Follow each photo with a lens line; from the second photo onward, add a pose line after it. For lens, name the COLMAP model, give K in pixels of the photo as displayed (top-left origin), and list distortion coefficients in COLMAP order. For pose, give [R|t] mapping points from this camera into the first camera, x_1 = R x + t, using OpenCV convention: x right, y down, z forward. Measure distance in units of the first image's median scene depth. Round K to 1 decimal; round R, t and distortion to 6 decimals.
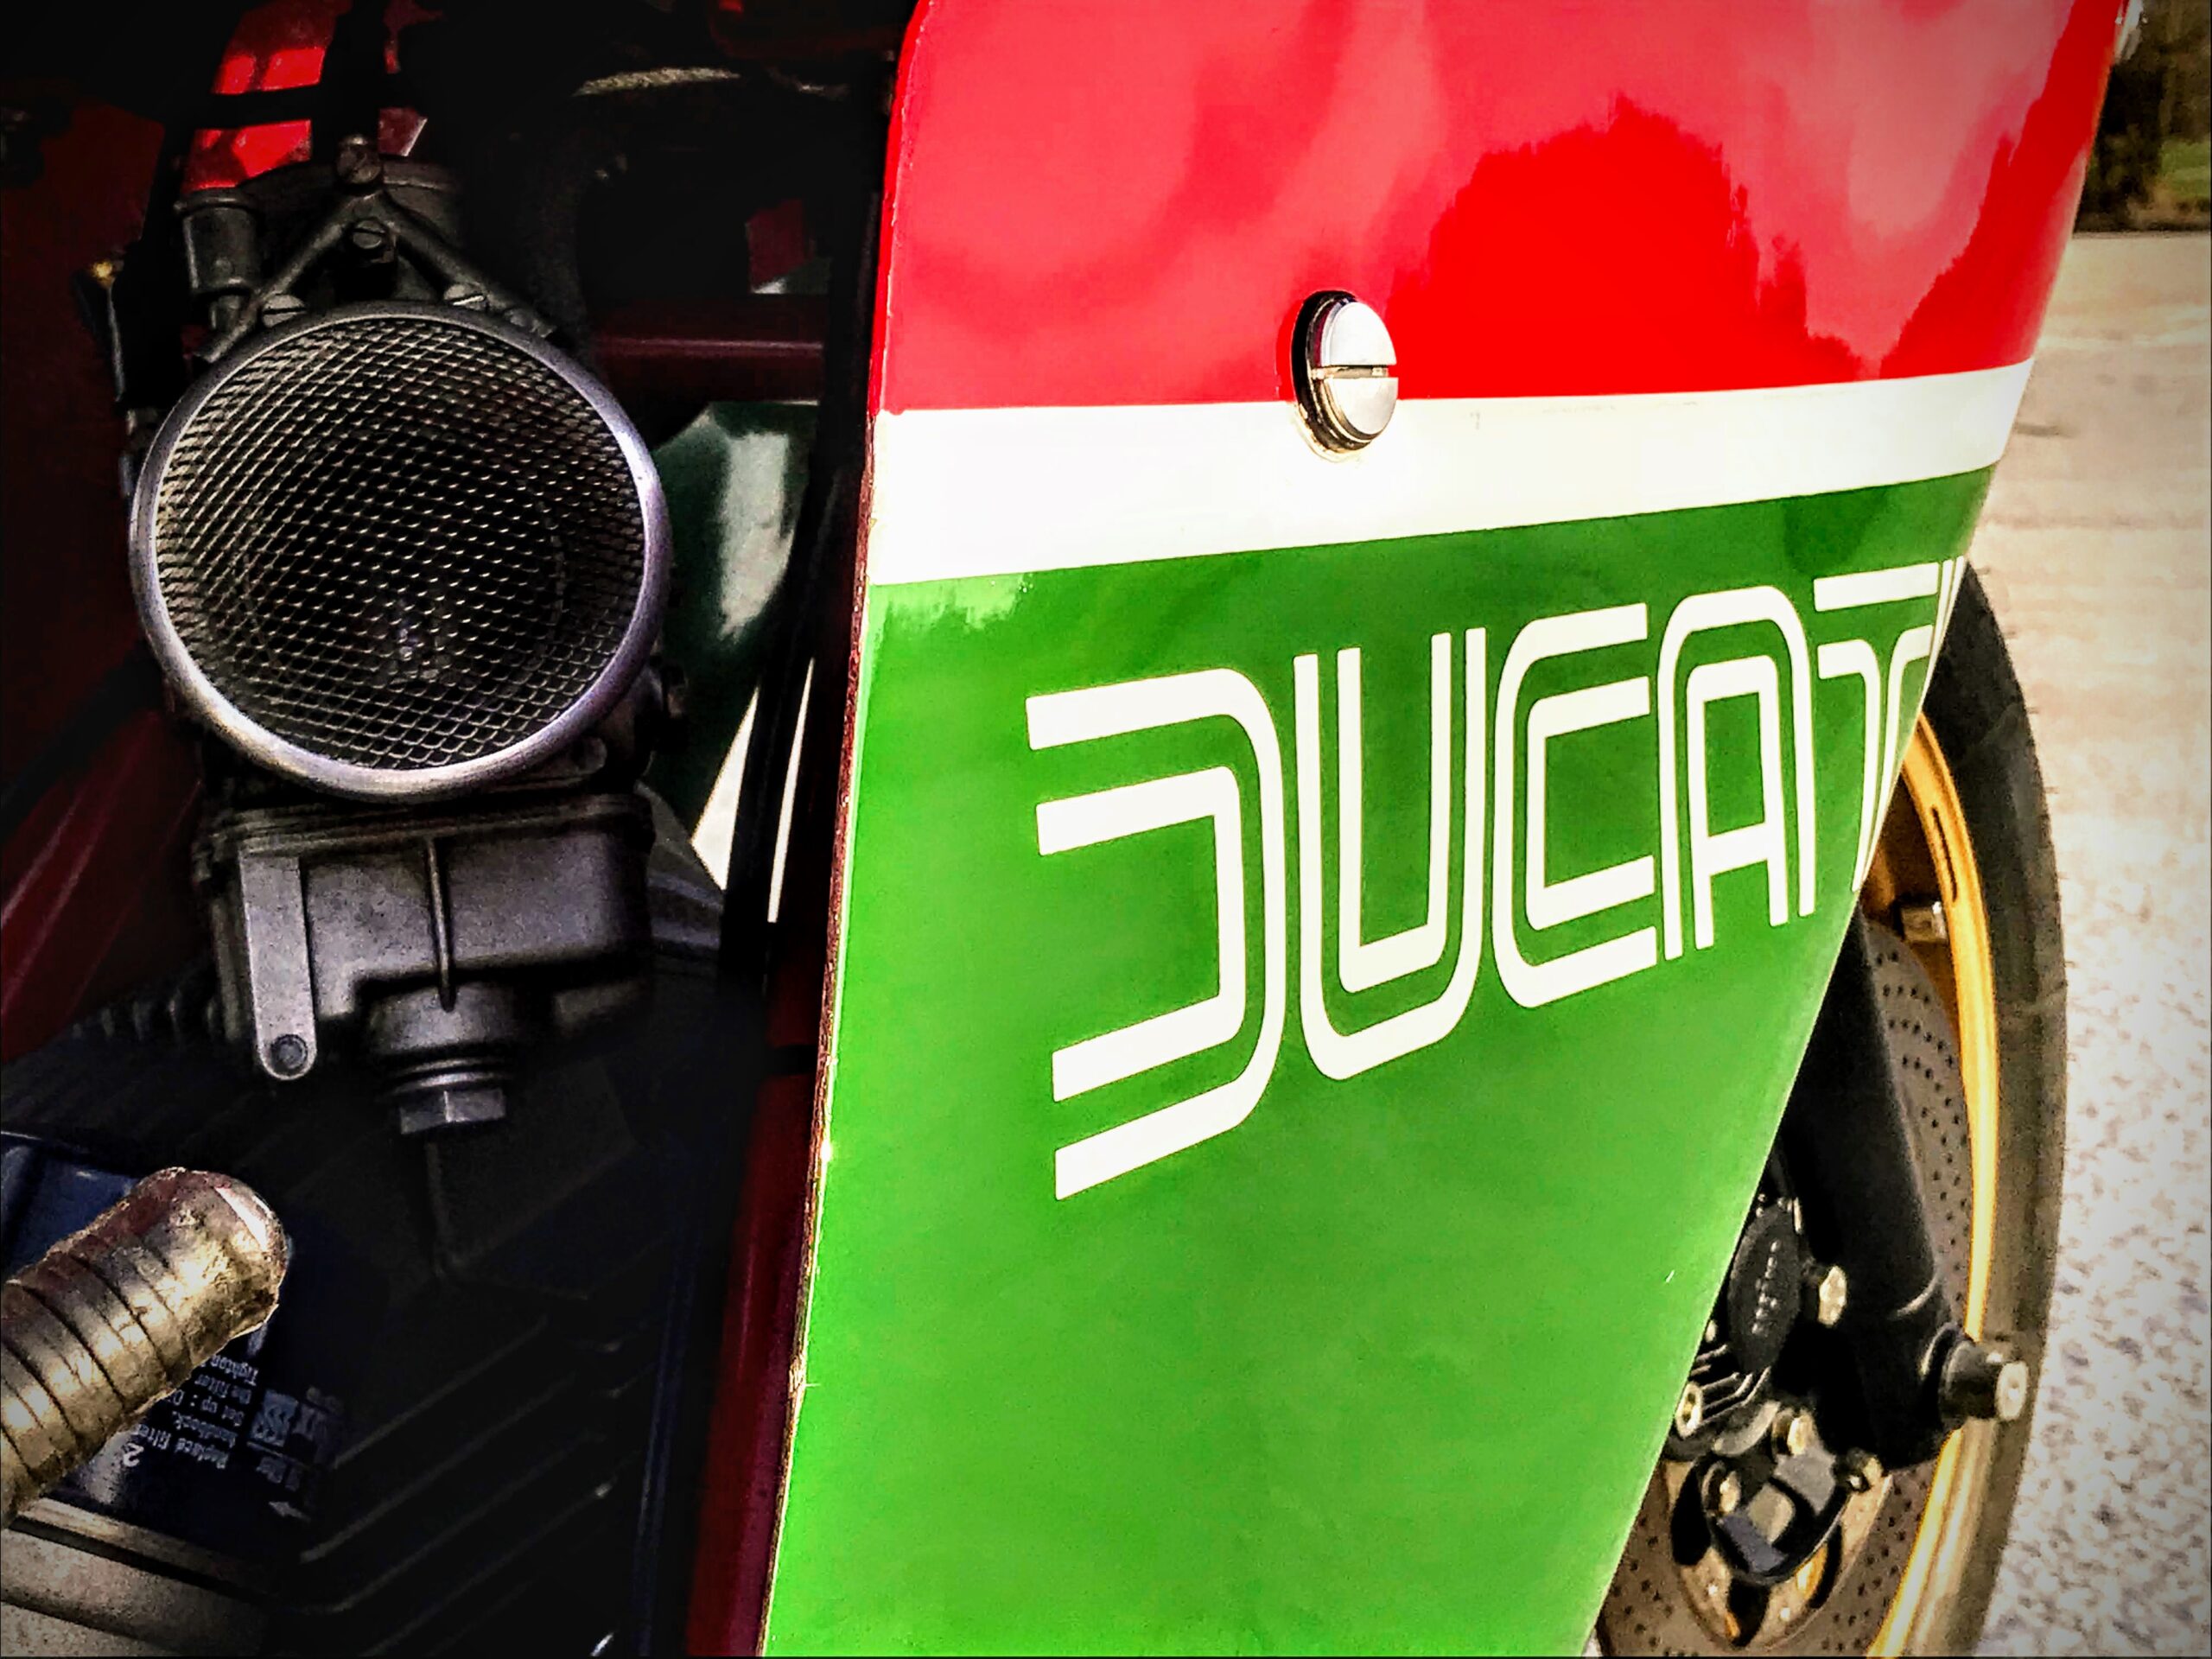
lens RADIAL K [[3447.3, 0, 1106.0], [0, 3447.3, 829.5], [0, 0, 1]] dist [0.244349, -1.092407]
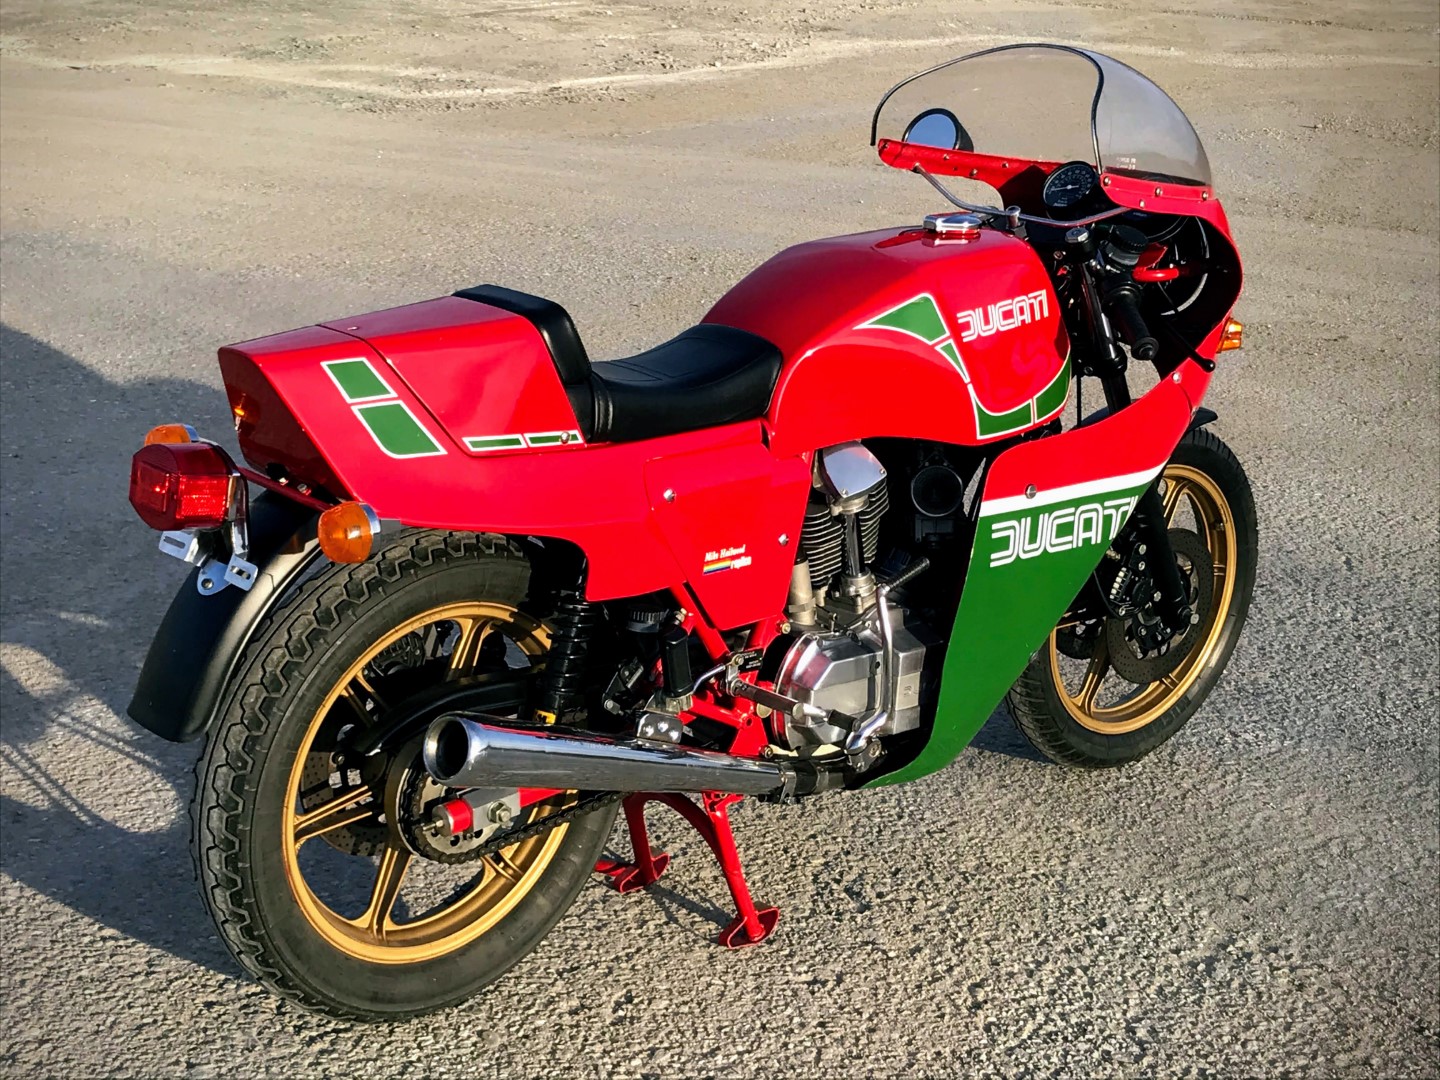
lens RADIAL K [[2244.2, 0, 720.0], [0, 2244.2, 540.0], [0, 0, 1]] dist [0.244349, -1.092407]
pose [[0.969068, 0.132296, -0.208338, 0.480831], [-0.106573, 0.985738, 0.130238, -0.625507], [0.222596, -0.104006, 0.969347, -4.692596]]
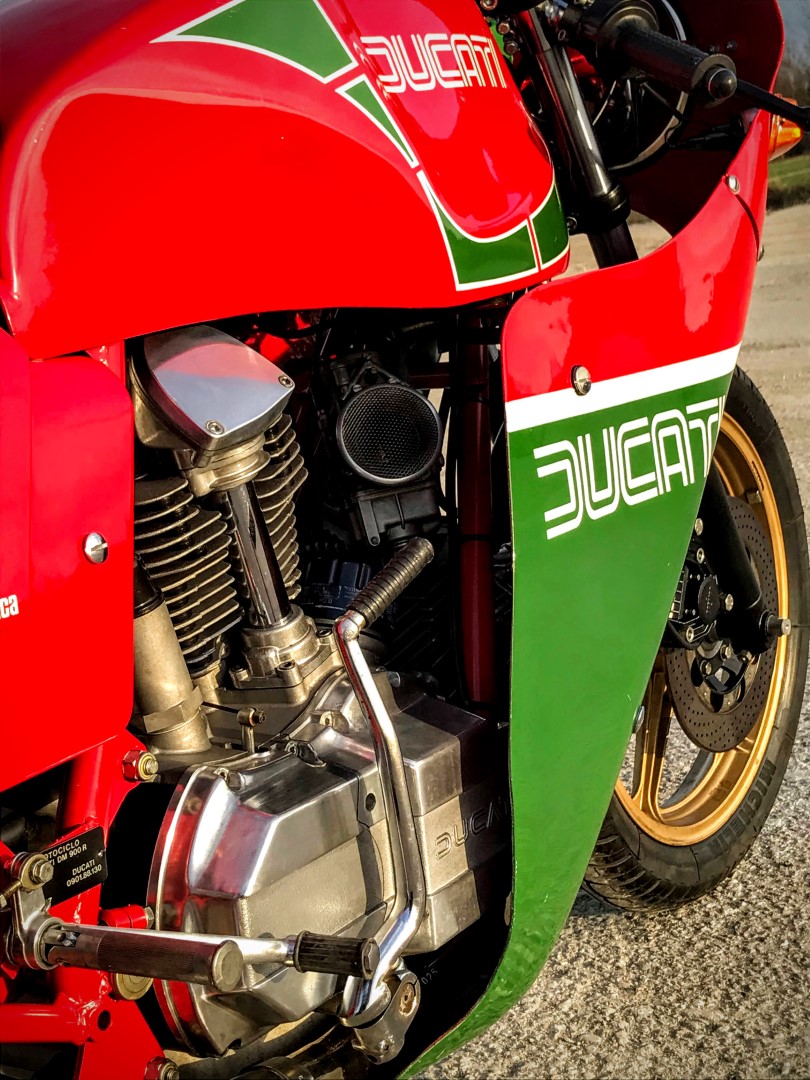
lens RADIAL K [[1683.1, 0, 410.5], [0, 1683.1, 500.3], [0, 0, 1]] dist [0.244349, -1.092407]
pose [[0.994547, -0.104002, -0.007768, -0.146677], [0.103863, 0.994453, -0.016580, 0.047675], [0.009450, 0.015683, 0.999832, -1.214669]]
